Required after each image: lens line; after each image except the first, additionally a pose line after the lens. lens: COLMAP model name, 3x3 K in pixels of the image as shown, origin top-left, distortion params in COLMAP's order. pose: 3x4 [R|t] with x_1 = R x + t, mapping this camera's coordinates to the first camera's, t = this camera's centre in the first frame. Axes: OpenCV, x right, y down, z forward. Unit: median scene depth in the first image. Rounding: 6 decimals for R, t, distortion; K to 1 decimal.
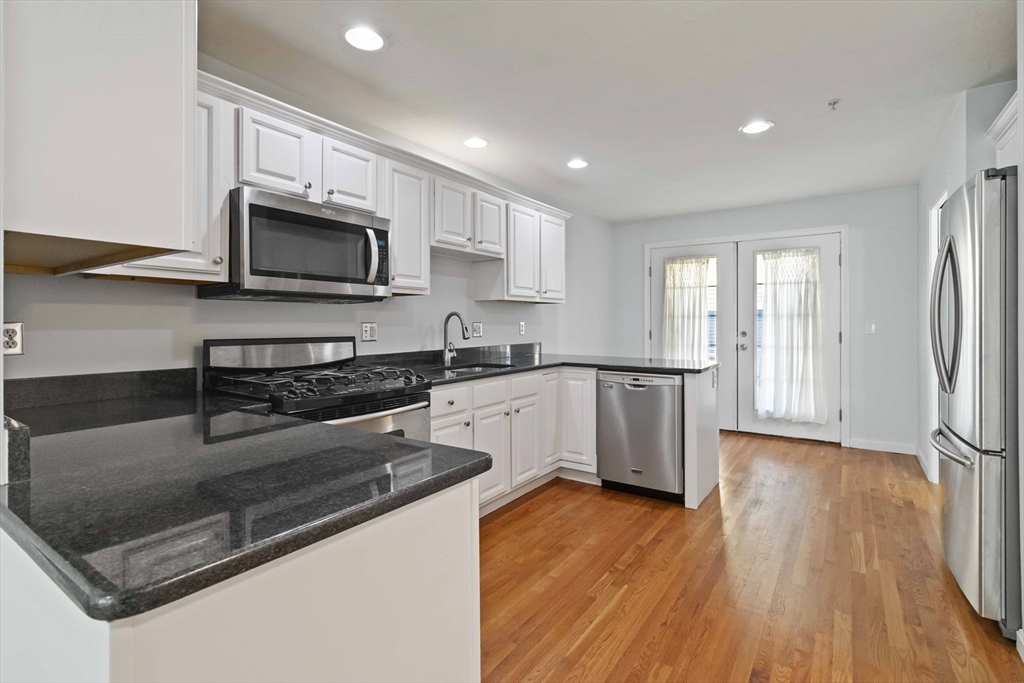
lens RADIAL K [[494.8, 0, 526.2], [0, 494.8, 321.1], [0, 0, 1]] dist [0.000397, -0.000079]
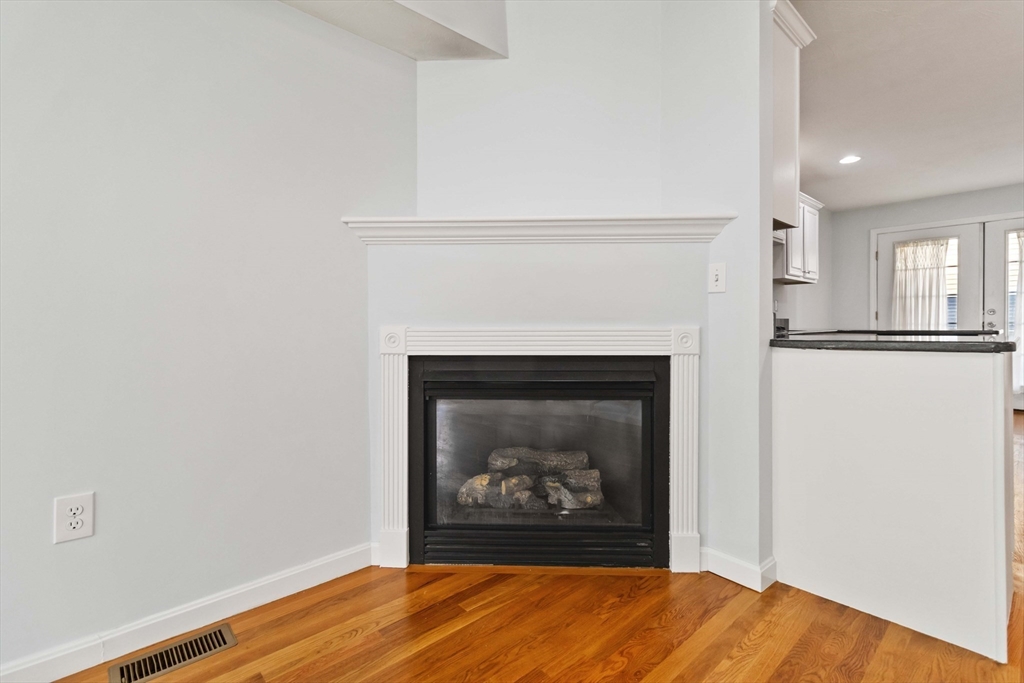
lens RADIAL K [[482.3, 0, 515.9], [0, 482.3, 328.9], [0, 0, 1]] dist [0.006002, 0.000437]
pose [[0.970448, -0.001825, -0.241303, -0.421428], [0.004531, 0.999933, 0.010659, 0.070893], [0.241267, -0.011437, 0.970391, -0.331843]]
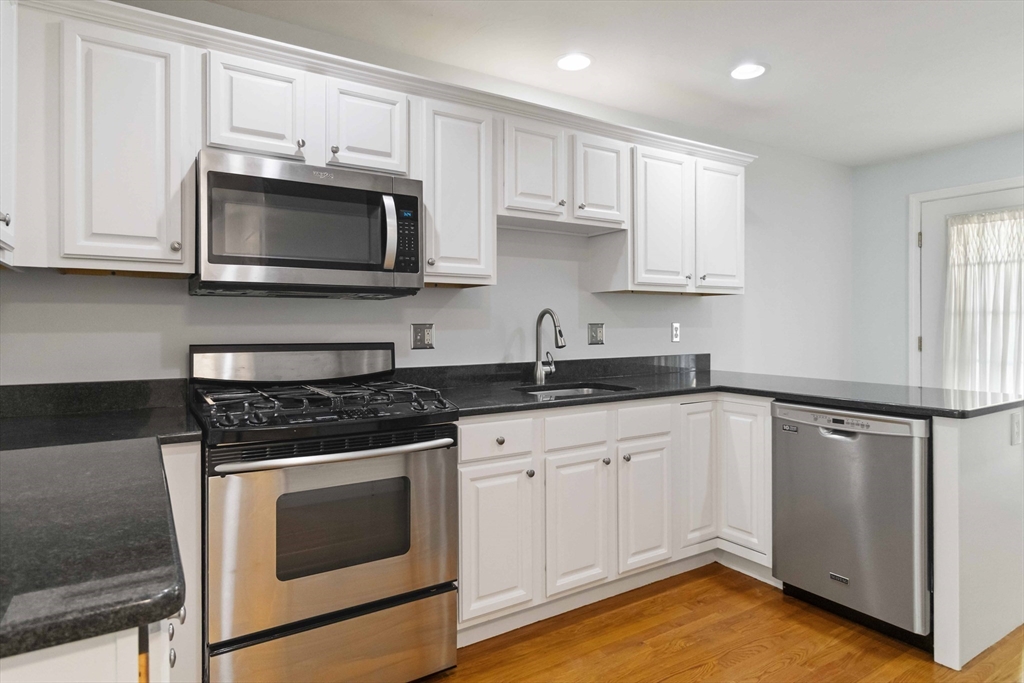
lens RADIAL K [[601.7, 0, 511.8], [0, 601.7, 326.4], [0, 0, 1]] dist [-0.000876, -0.000186]
pose [[0.913002, 0.000387, -0.407955, 0.155906], [0.002405, 0.999977, 0.006331, 0.001094], [0.407948, -0.006761, 0.912980, 0.194218]]
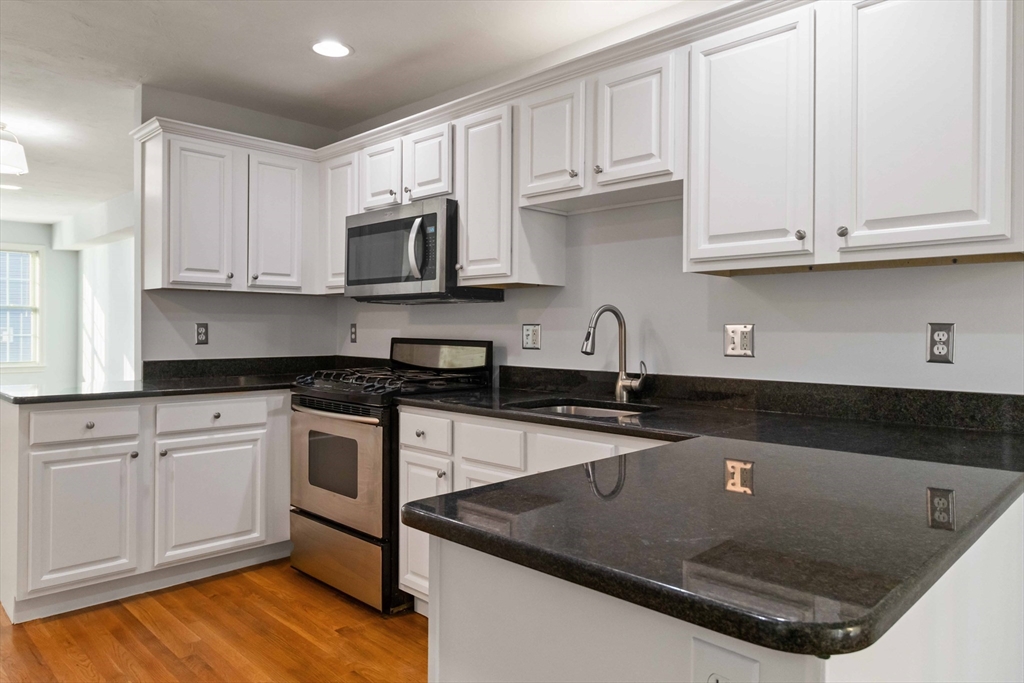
lens RADIAL K [[674.6, 0, 478.1], [0, 674.6, 327.7], [0, 0, 1]] dist [0.002696, 0.002134]
pose [[-0.220860, 0.002871, -0.975301, 0.616627], [-0.000454, 0.999995, 0.003046, 0.004481], [0.975305, 0.001115, -0.220857, 1.010320]]
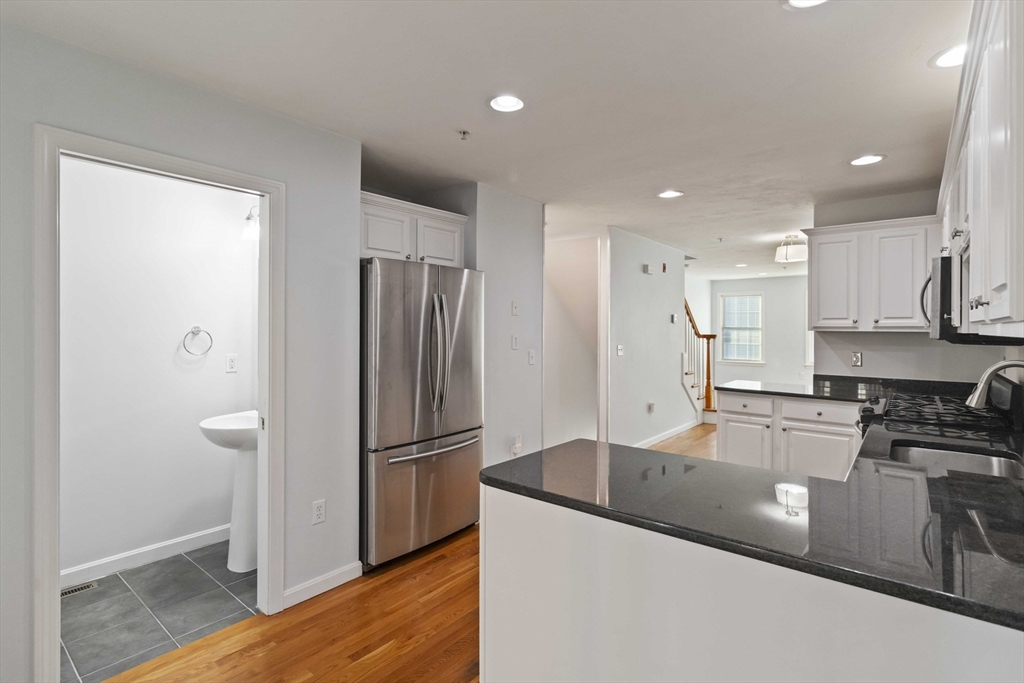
lens RADIAL K [[474.0, 0, 536.5], [0, 474.0, 327.7], [0, 0, 1]] dist [0.002052, 0.000134]
pose [[-0.997351, -0.000306, 0.072742, 0.329312], [-0.000883, 0.999968, -0.007897, -0.047671], [-0.072737, -0.007940, -0.997320, 1.515649]]
